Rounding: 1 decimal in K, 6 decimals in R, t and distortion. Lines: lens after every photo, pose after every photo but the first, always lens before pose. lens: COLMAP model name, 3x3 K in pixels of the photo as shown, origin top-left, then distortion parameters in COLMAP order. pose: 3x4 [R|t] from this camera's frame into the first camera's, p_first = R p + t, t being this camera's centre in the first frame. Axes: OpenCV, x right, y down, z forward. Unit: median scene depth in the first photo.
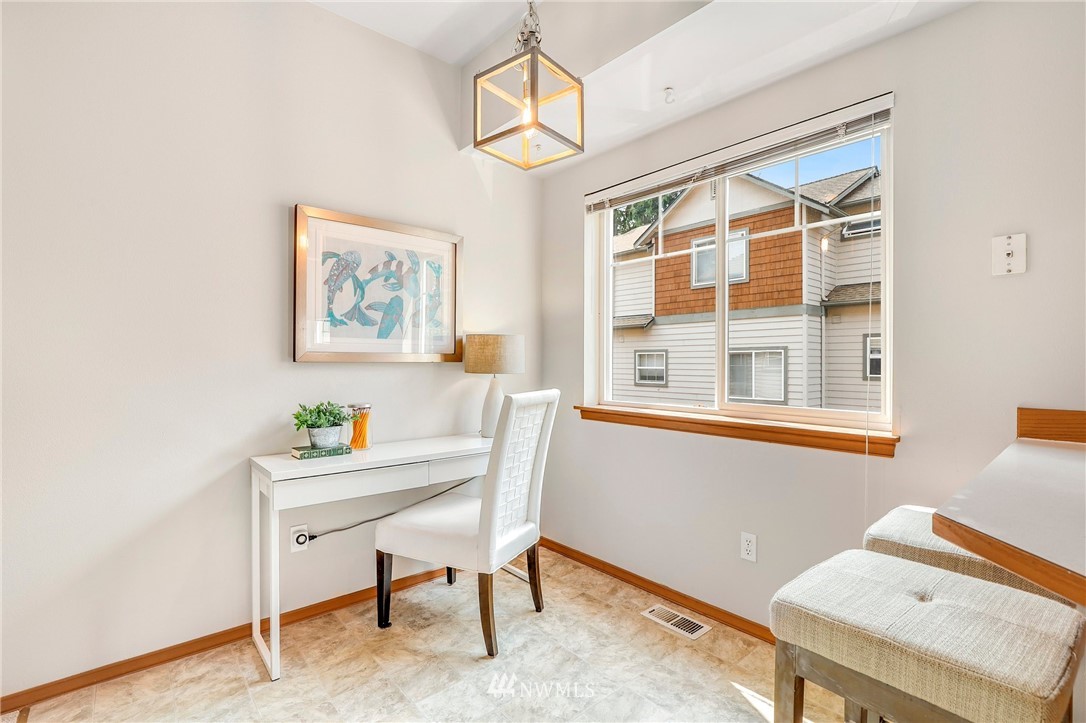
lens RADIAL K [[491.8, 0, 543.0], [0, 491.8, 361.5], [0, 0, 1]] dist [-0.044955, 0.000266]
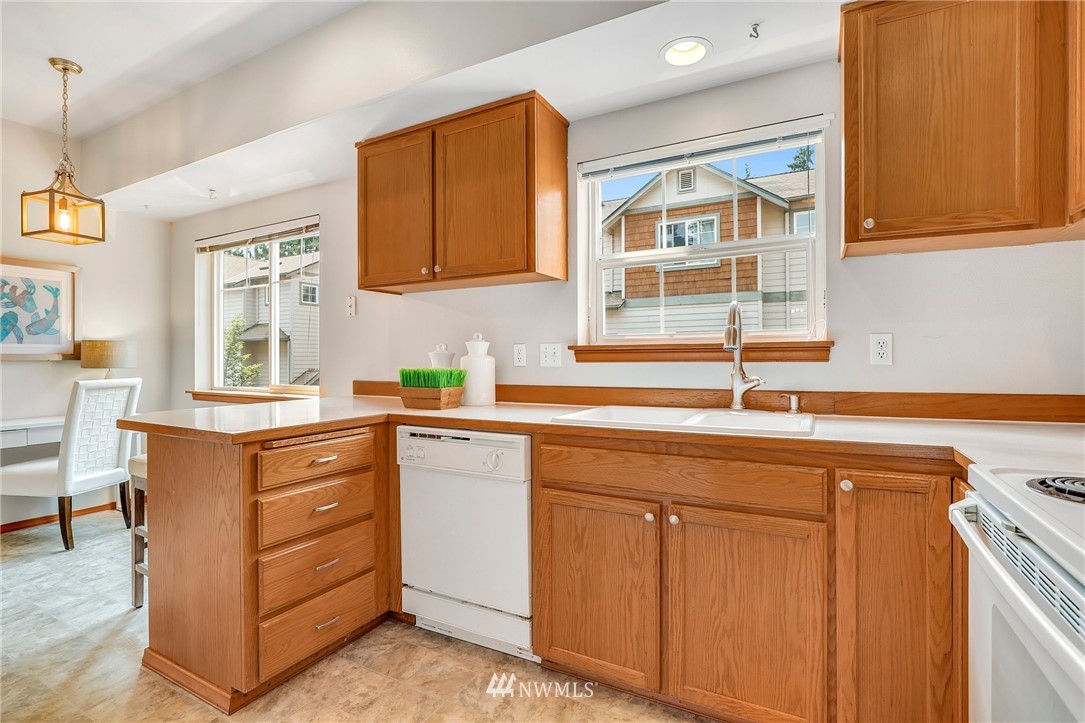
lens RADIAL K [[506.7, 0, 559.0], [0, 506.7, 358.9], [0, 0, 1]] dist [-0.015433, 0.001076]
pose [[0.933459, -0.005387, 0.358644, 0.620557], [0.005368, 0.999985, 0.001050, 0.003496], [-0.358645, 0.000945, 0.933474, -0.826583]]
